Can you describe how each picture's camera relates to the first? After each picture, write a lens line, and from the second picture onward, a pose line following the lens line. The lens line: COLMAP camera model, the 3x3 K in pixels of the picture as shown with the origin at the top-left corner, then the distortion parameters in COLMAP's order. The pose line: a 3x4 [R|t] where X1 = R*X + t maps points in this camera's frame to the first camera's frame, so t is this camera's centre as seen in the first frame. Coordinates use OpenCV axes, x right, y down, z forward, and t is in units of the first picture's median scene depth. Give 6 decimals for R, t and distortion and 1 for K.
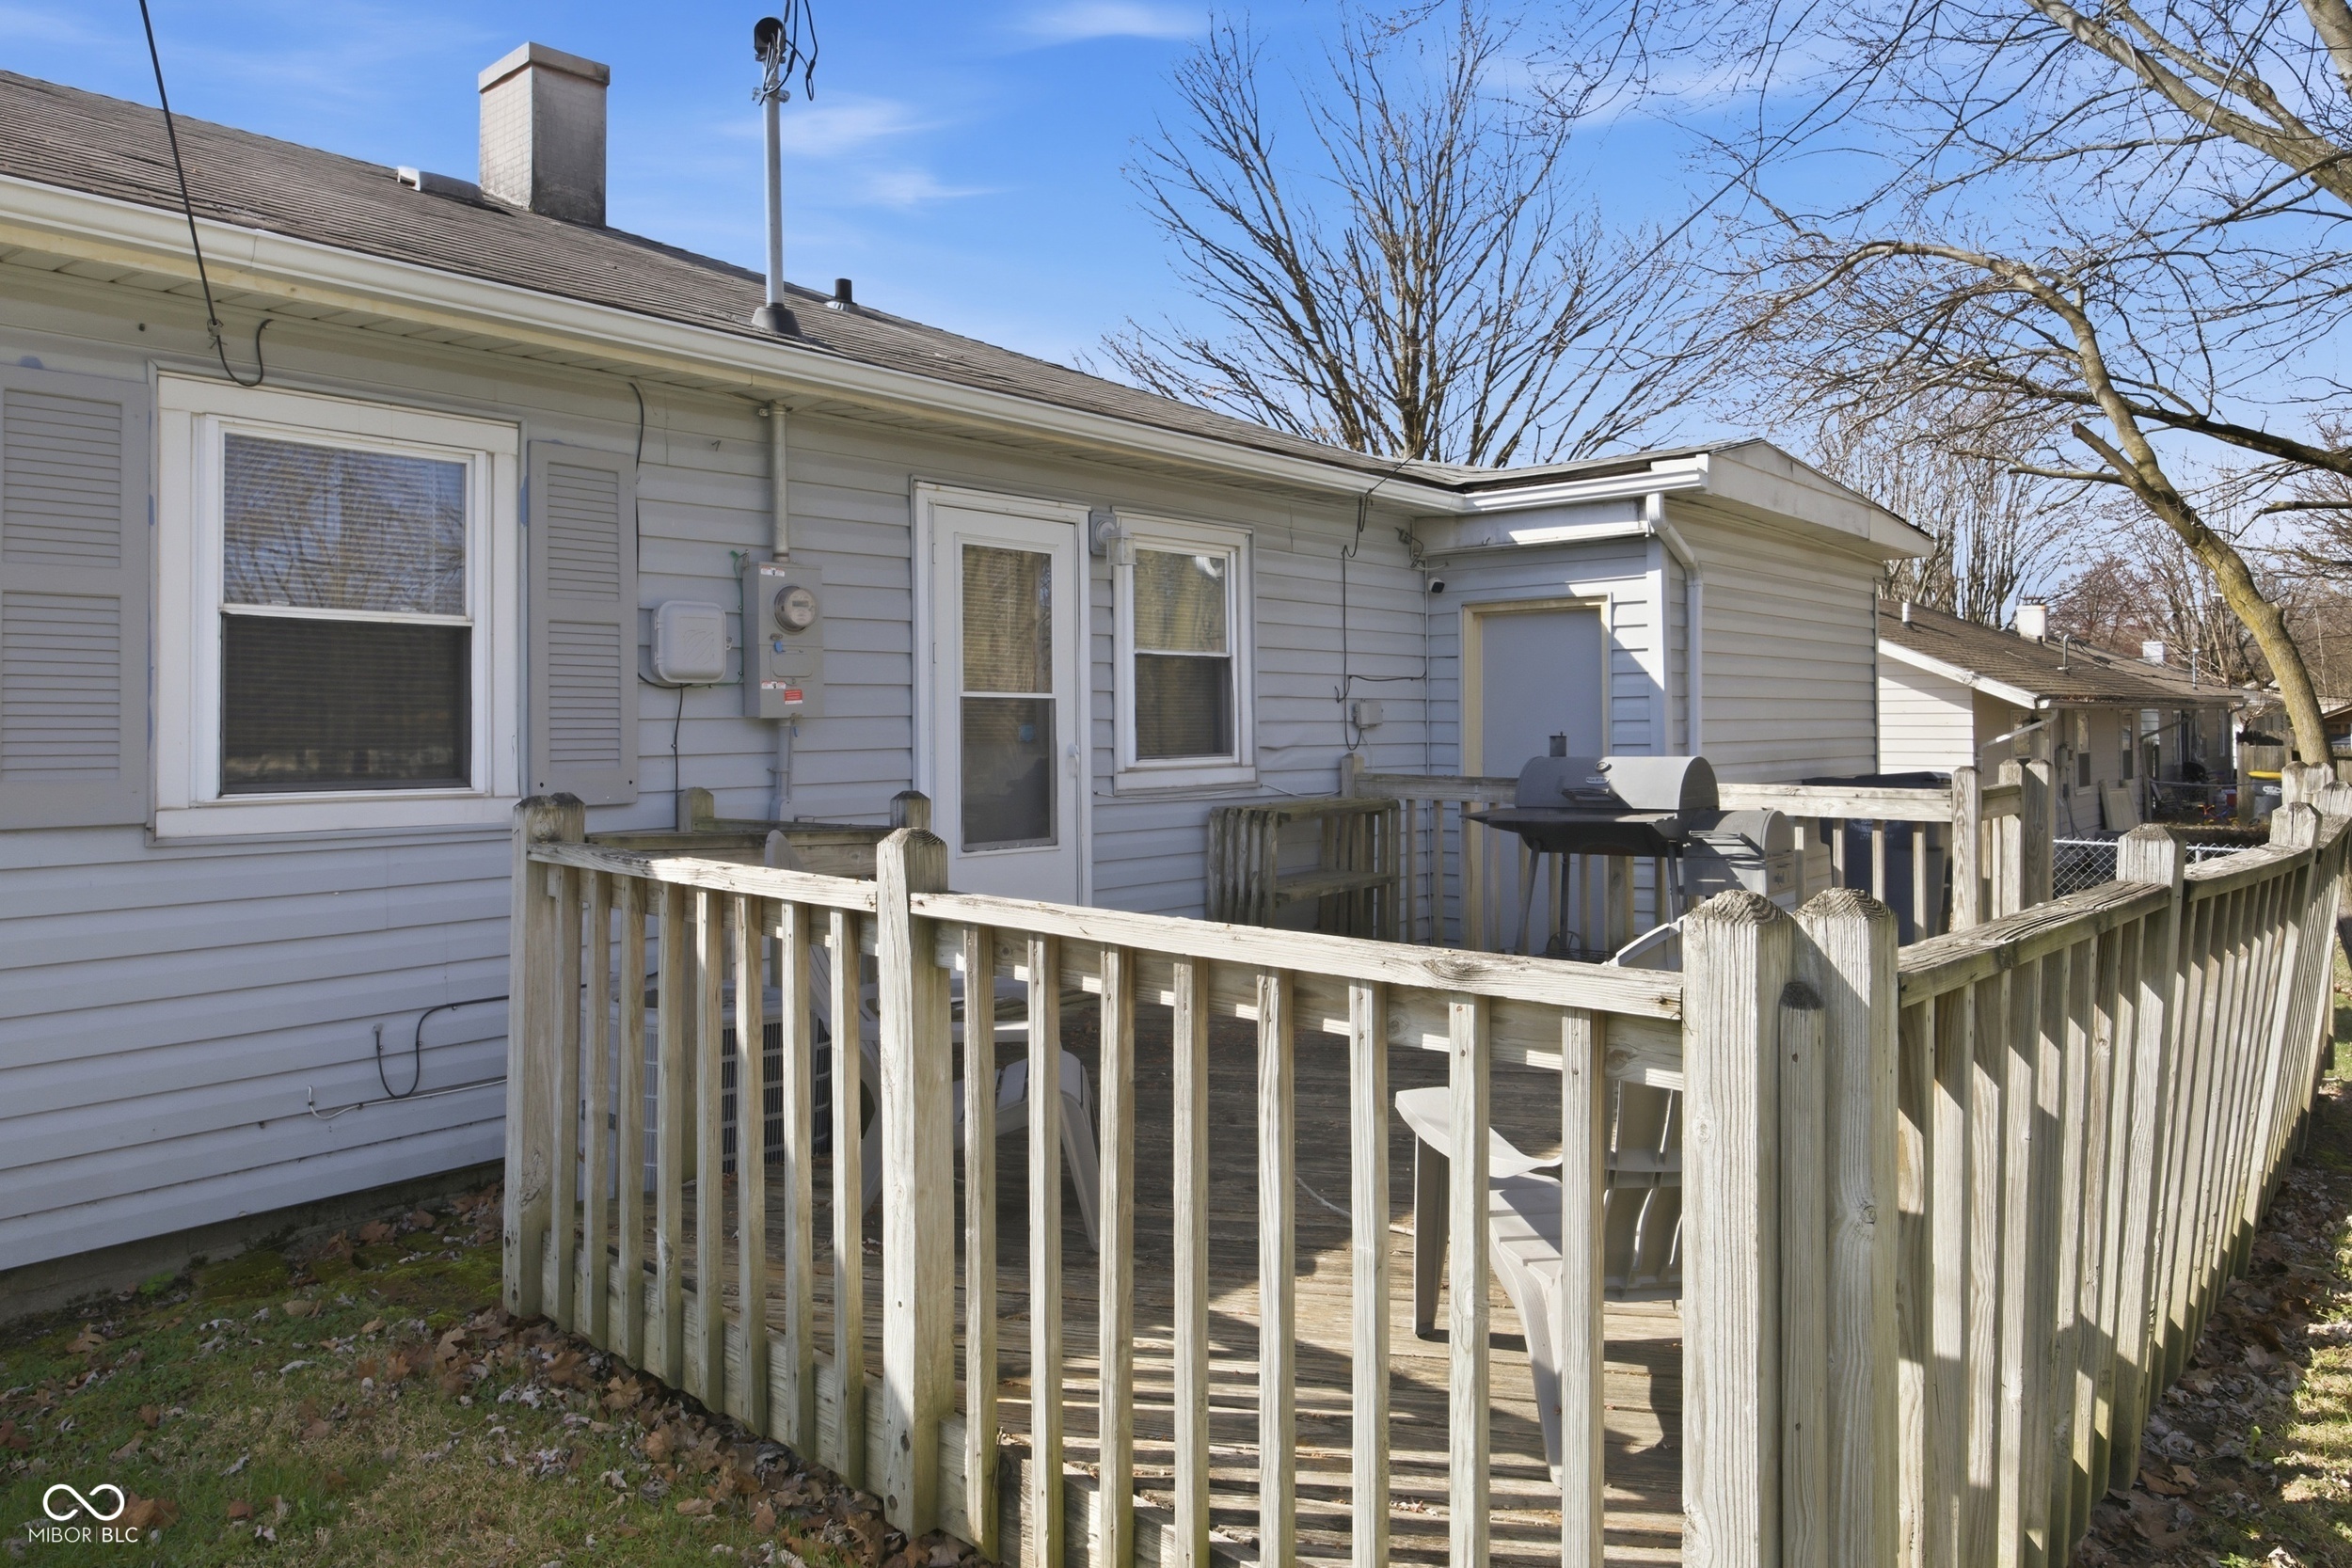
lens RADIAL K [[1517.6, 0, 1174.2], [0, 1517.6, 717.3], [0, 0, 1]] dist [-0.007098, -0.000772]
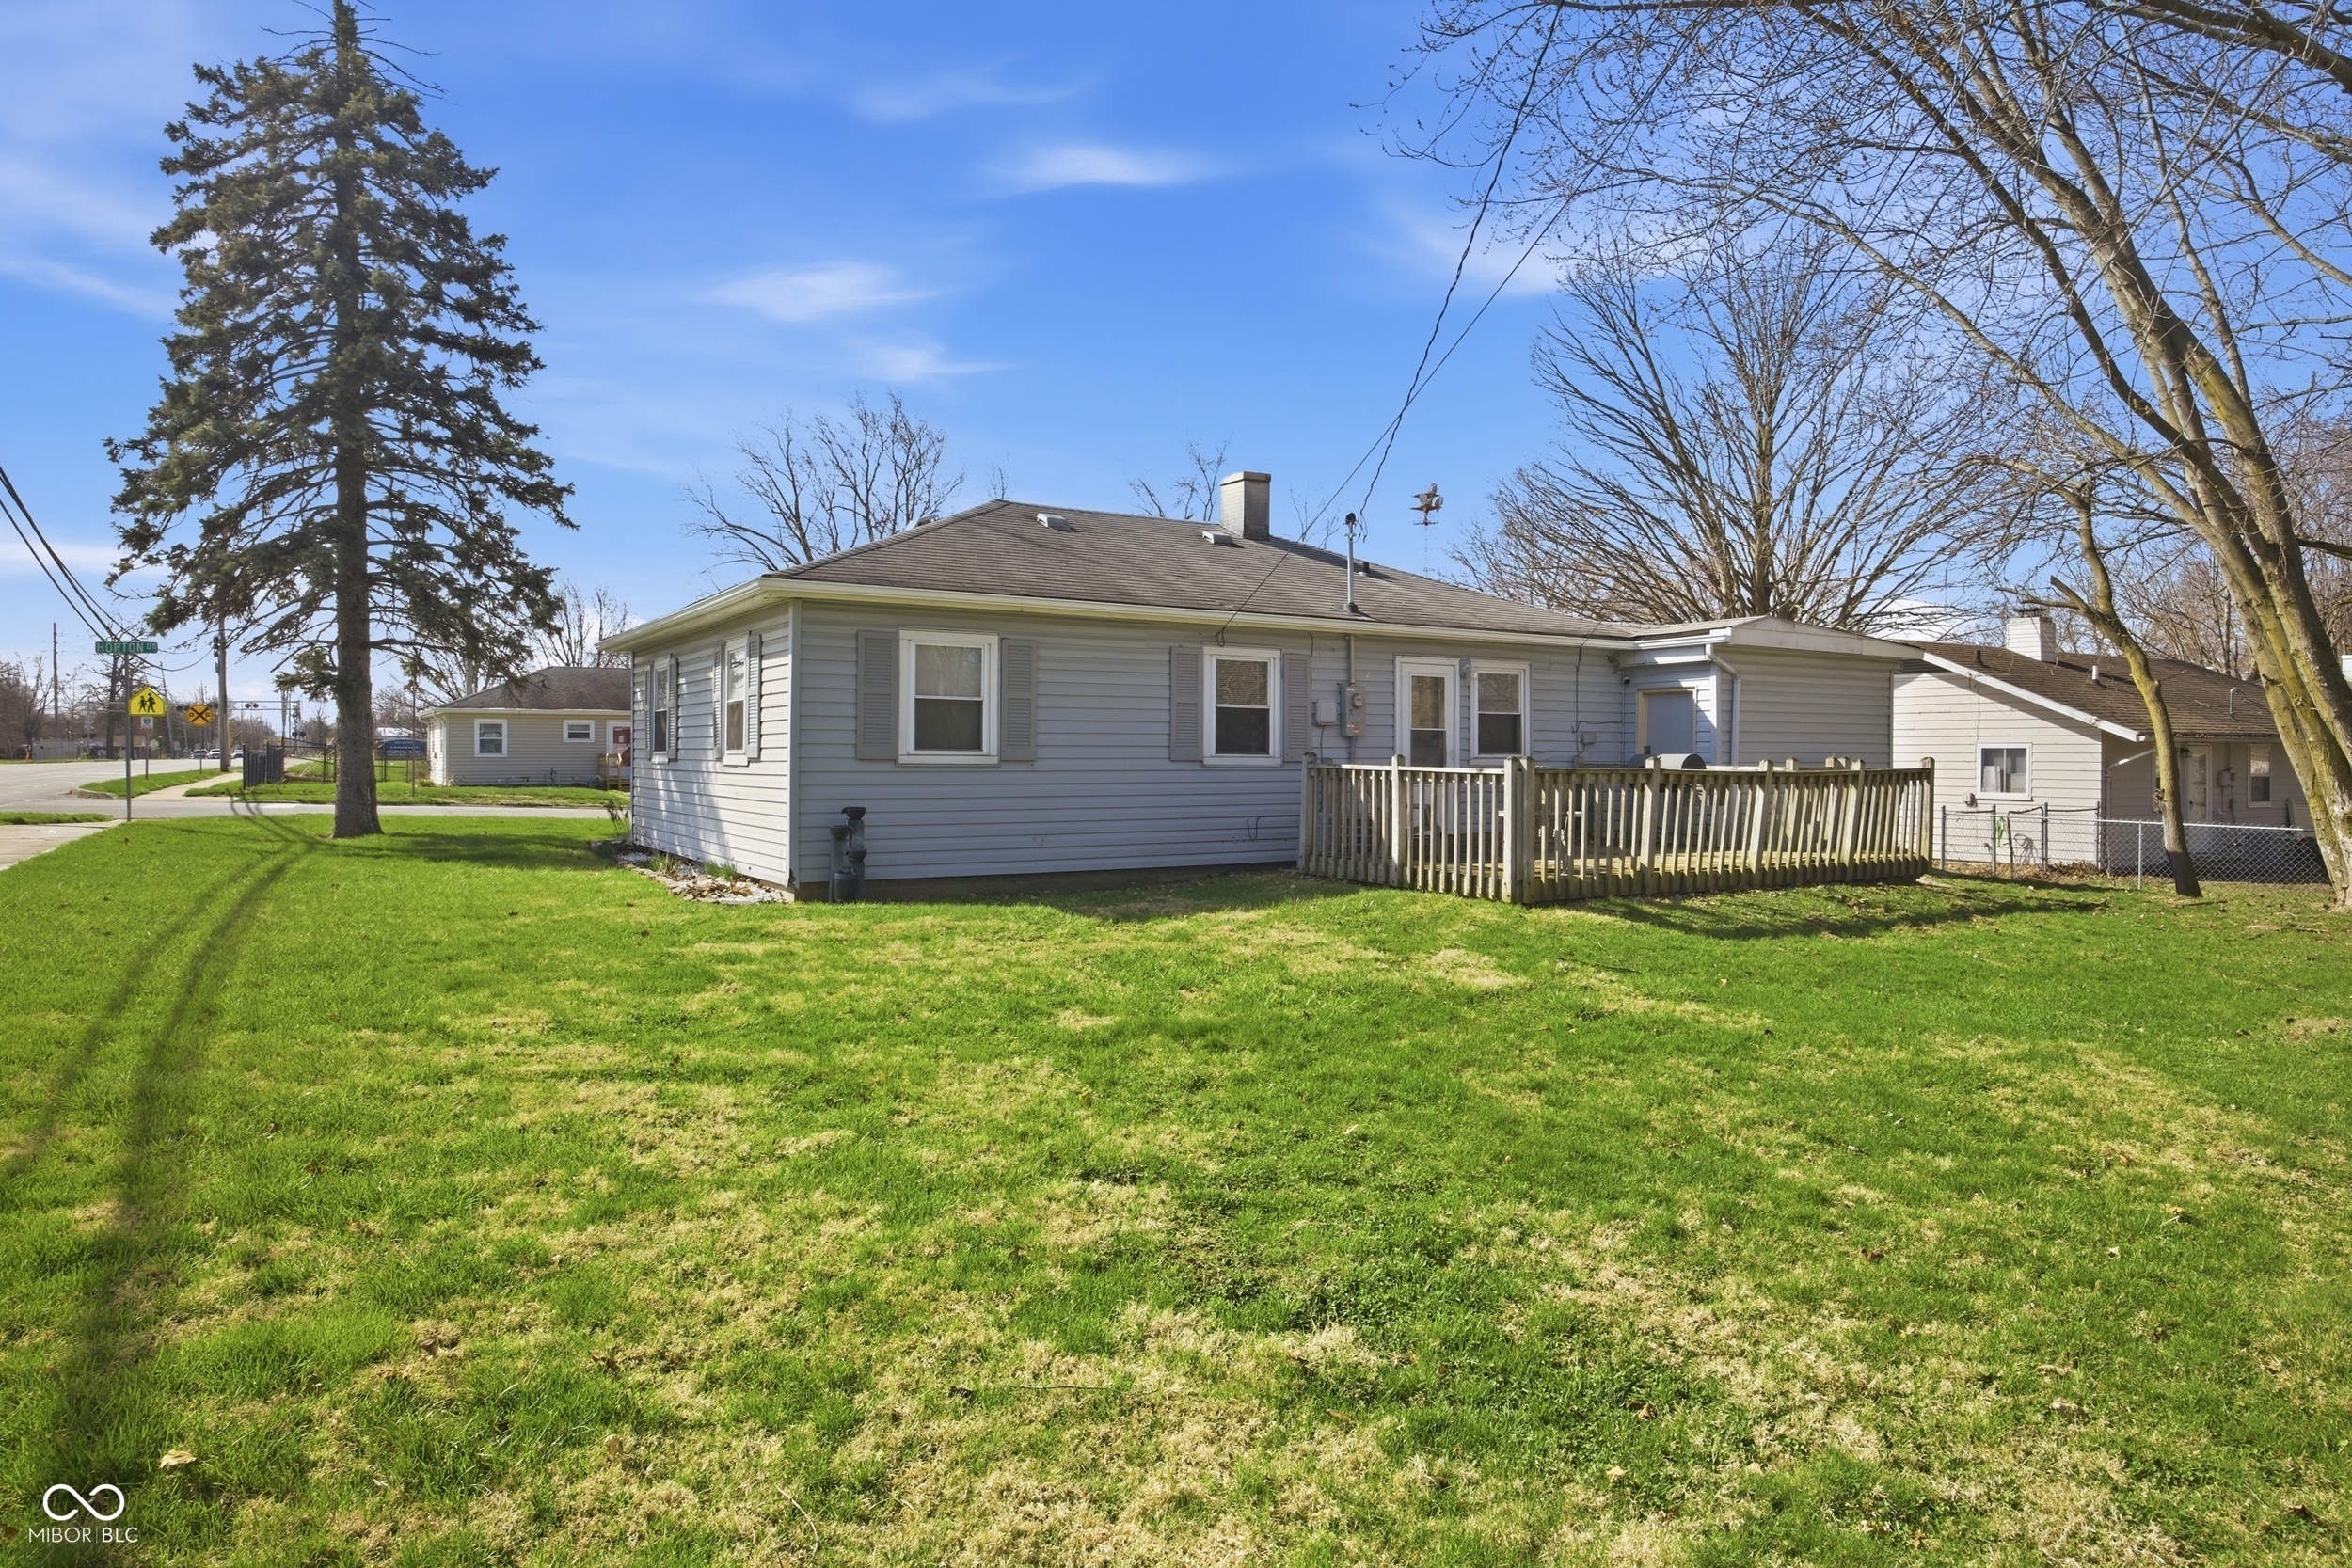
lens RADIAL K [[1403.9, 0, 1183.6], [0, 1403.9, 748.9], [0, 0, 1]] dist [-0.003828, 0.000770]
pose [[0.953449, 0.009290, -0.301410, 0.211498], [-0.009156, 0.999956, 0.001858, 0.018707], [0.301414, 0.000988, 0.953493, -1.400994]]
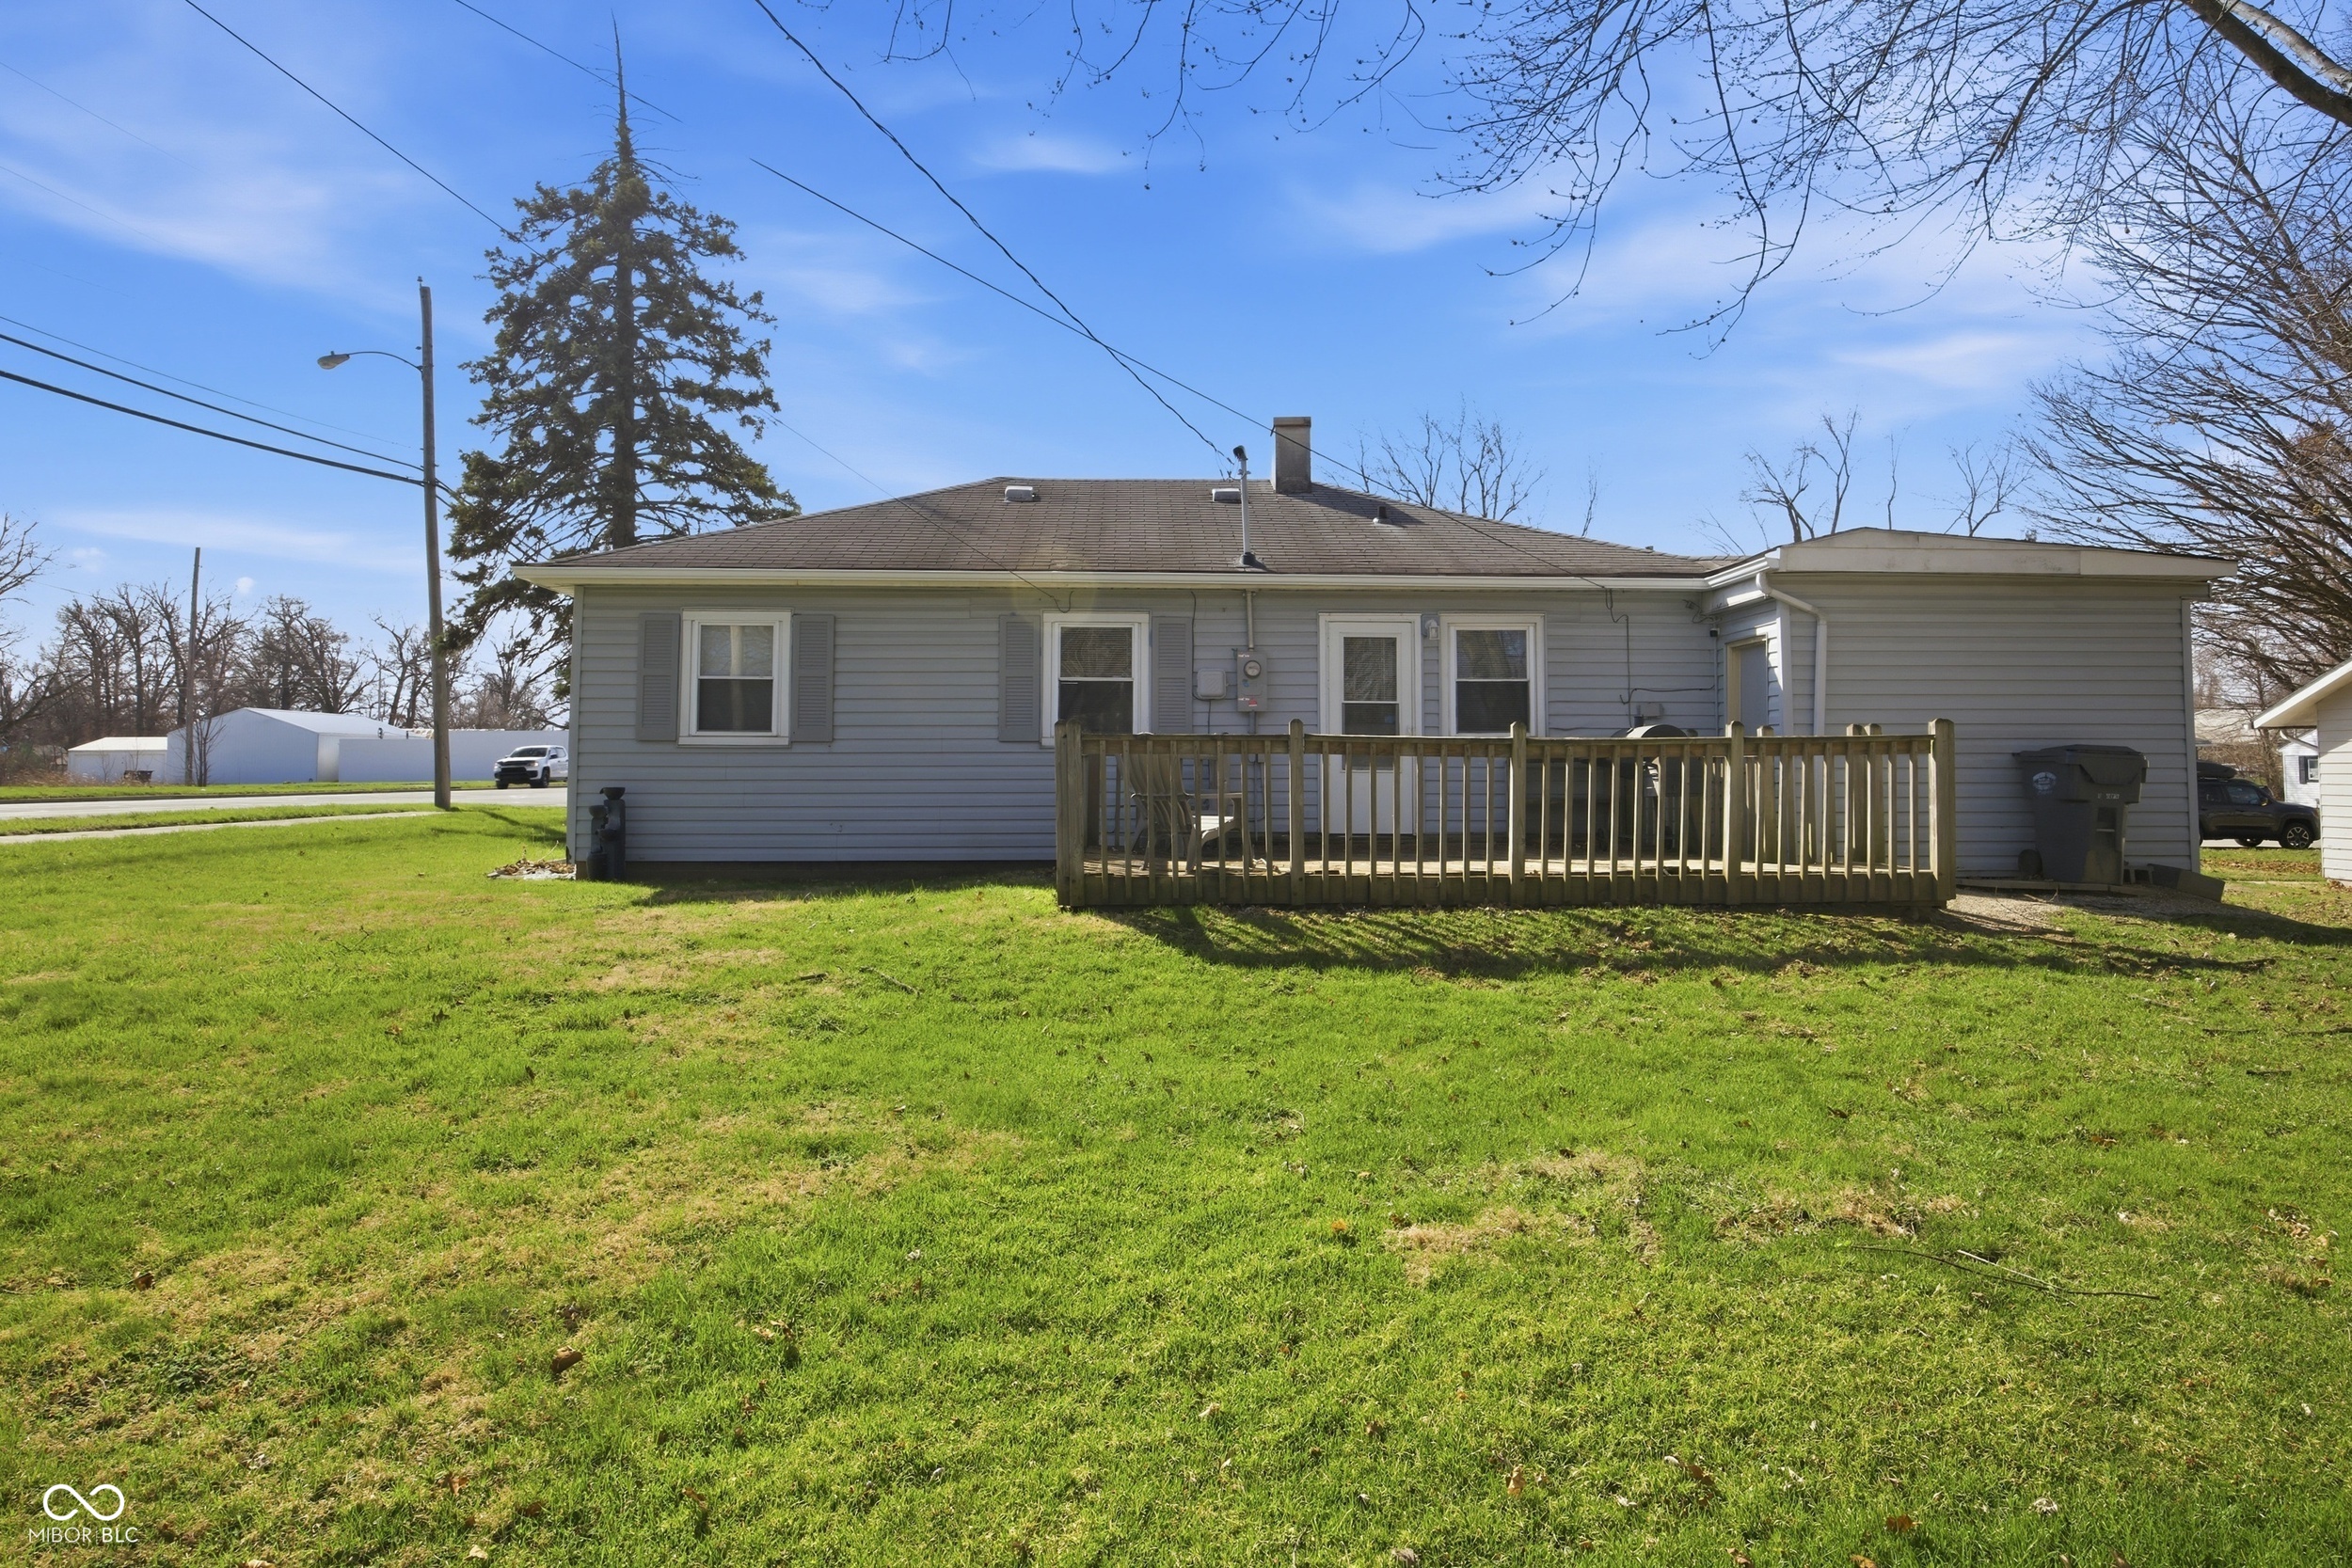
lens RADIAL K [[1403.9, 0, 1183.6], [0, 1403.9, 748.9], [0, 0, 1]] dist [-0.003828, 0.000770]
pose [[0.686741, -0.005608, -0.726881, 1.068913], [-0.001503, 0.999957, -0.009135, 0.065184], [0.726901, 0.007366, 0.686703, -0.555794]]
